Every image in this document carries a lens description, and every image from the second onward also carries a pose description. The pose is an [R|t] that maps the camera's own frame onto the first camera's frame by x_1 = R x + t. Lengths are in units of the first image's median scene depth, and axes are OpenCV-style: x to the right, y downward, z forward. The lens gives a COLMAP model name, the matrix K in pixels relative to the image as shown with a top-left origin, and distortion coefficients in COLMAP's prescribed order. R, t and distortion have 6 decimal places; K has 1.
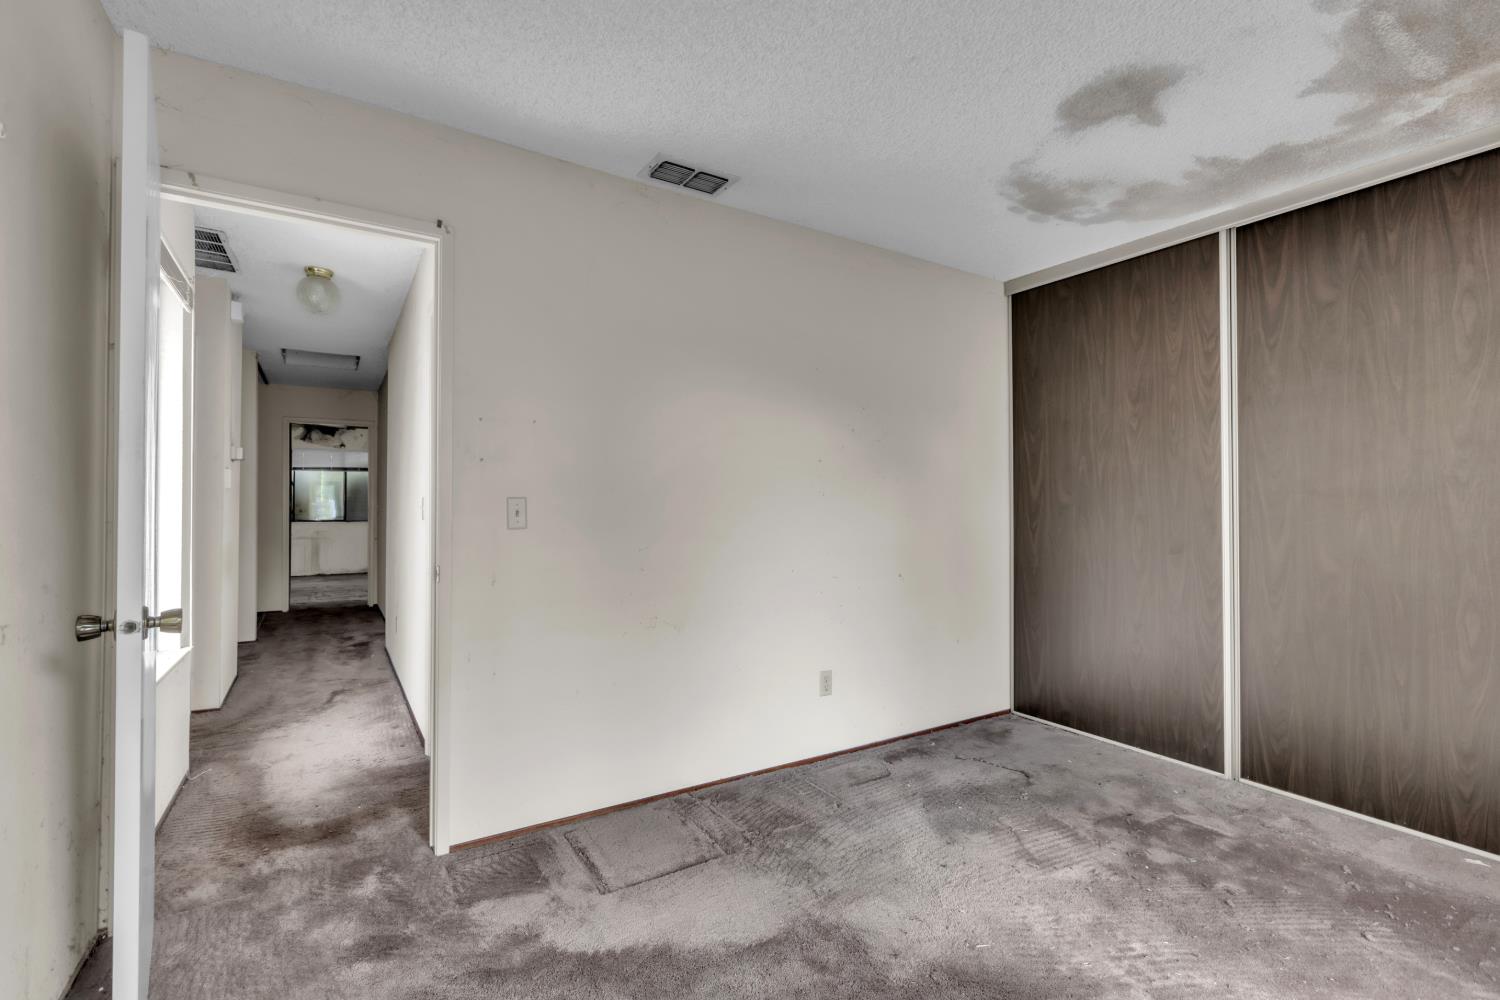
lens RADIAL K [[679.5, 0, 747.3], [0, 679.5, 501.9], [0, 0, 1]] dist [0.000608, 0.000177]
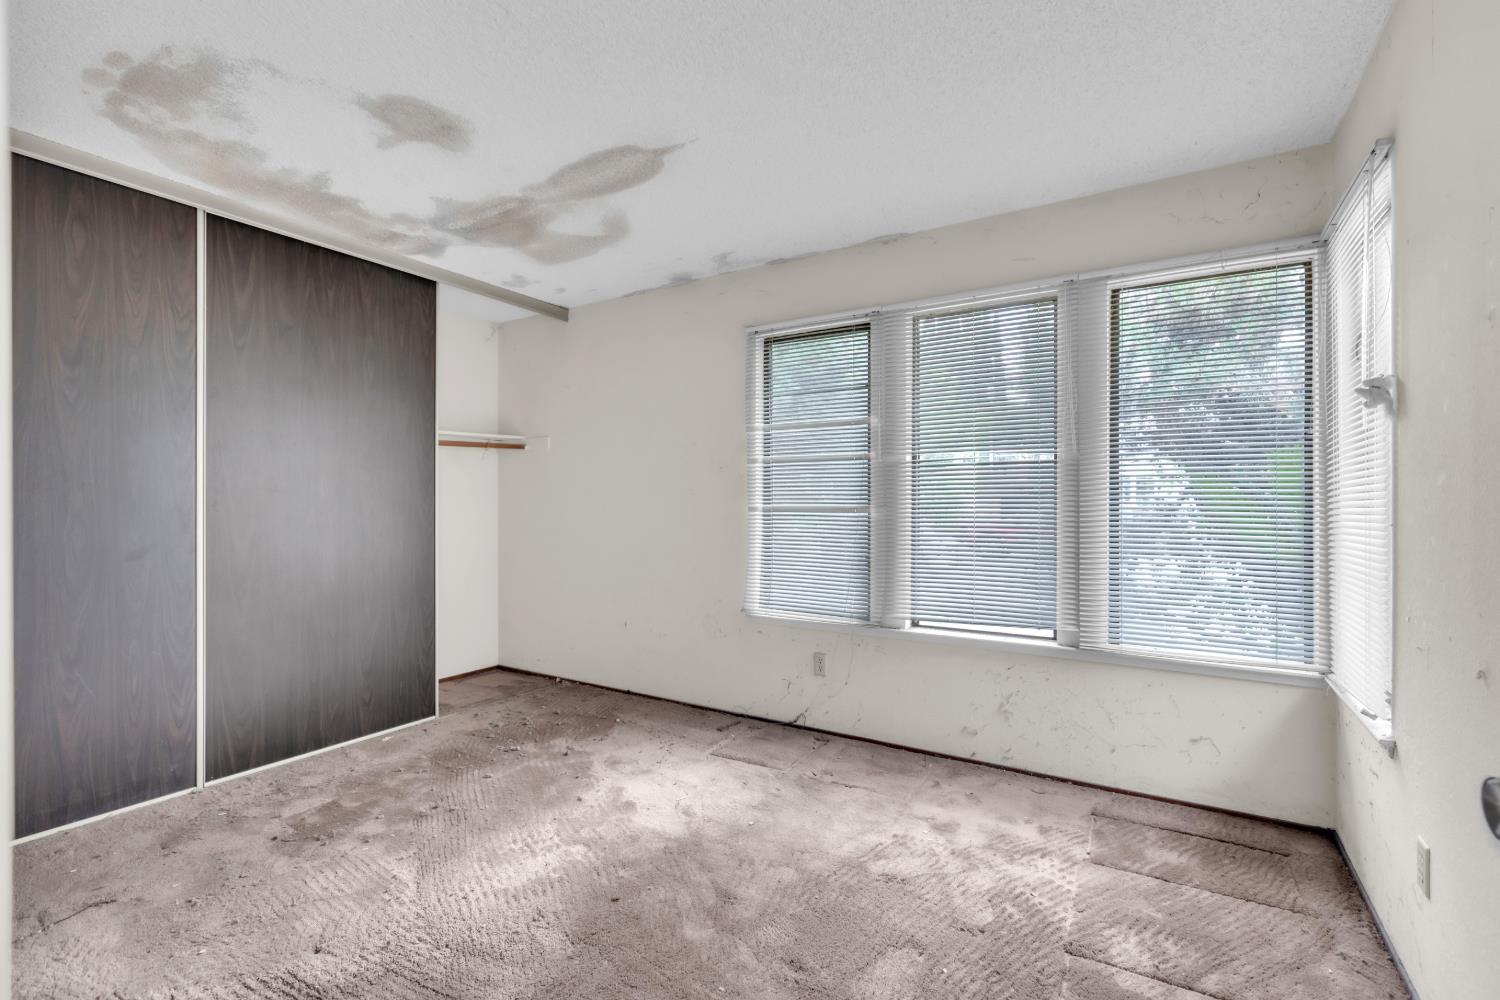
lens RADIAL K [[657.4, 0, 743.2], [0, 657.4, 496.0], [0, 0, 1]] dist [0.015103, 0.000069]
pose [[-0.420022, 0.006124, 0.907493, -0.481505], [-0.006465, 0.999932, -0.009740, 0.002701], [-0.907491, -0.009958, -0.419954, 0.745889]]
